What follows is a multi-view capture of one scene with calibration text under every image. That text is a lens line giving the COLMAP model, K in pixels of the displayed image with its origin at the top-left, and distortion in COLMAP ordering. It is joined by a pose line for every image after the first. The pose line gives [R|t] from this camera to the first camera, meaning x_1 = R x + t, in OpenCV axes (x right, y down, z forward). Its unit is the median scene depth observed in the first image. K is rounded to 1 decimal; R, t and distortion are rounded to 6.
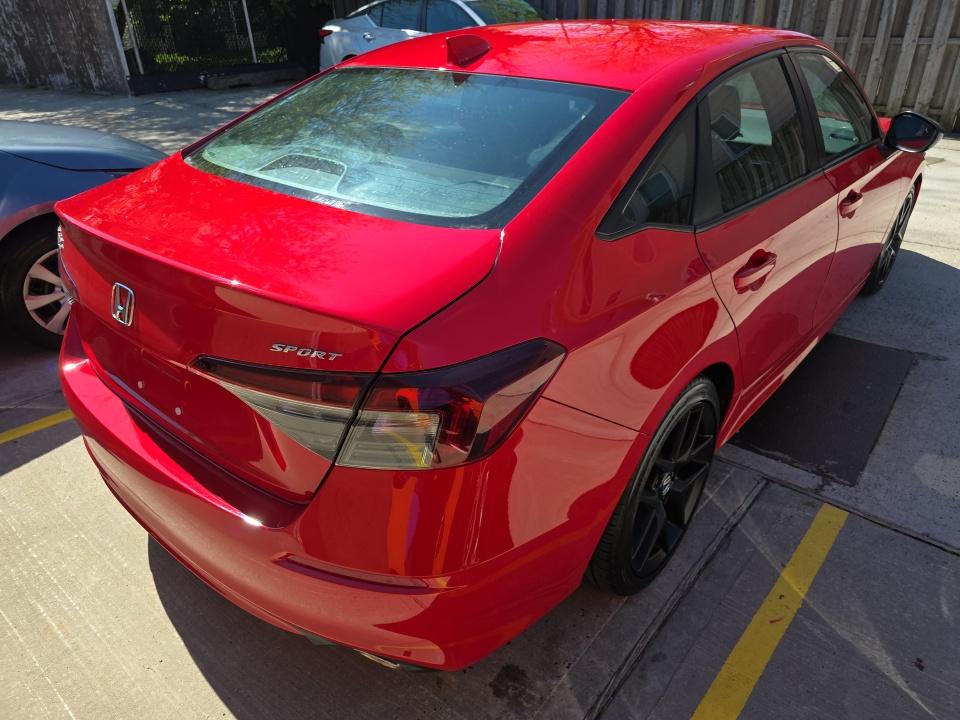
lens RADIAL K [[637.4, 0, 479.8], [0, 637.4, 361.1], [0, 0, 1]] dist [0.002313, -0.011610]
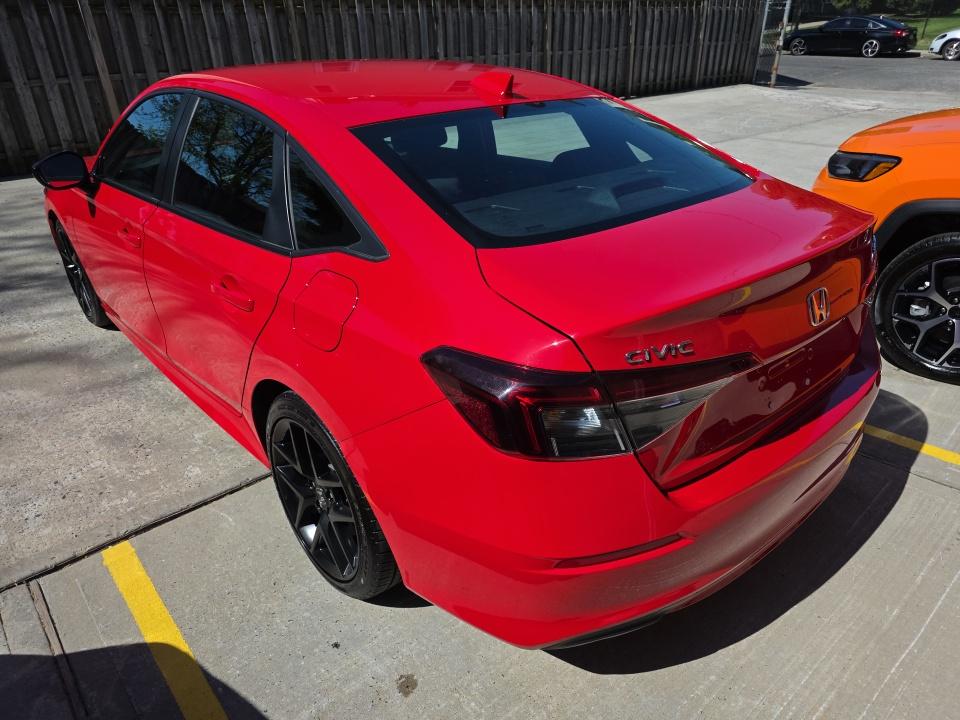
lens RADIAL K [[637.4, 0, 479.5], [0, 637.4, 359.6], [0, 0, 1]] dist [0.002313, -0.011610]
pose [[0.178117, -0.446597, 0.876827, -1.322464], [0.496068, 0.810312, 0.311948, -0.511993], [-0.849818, 0.379403, 0.365873, 0.885948]]
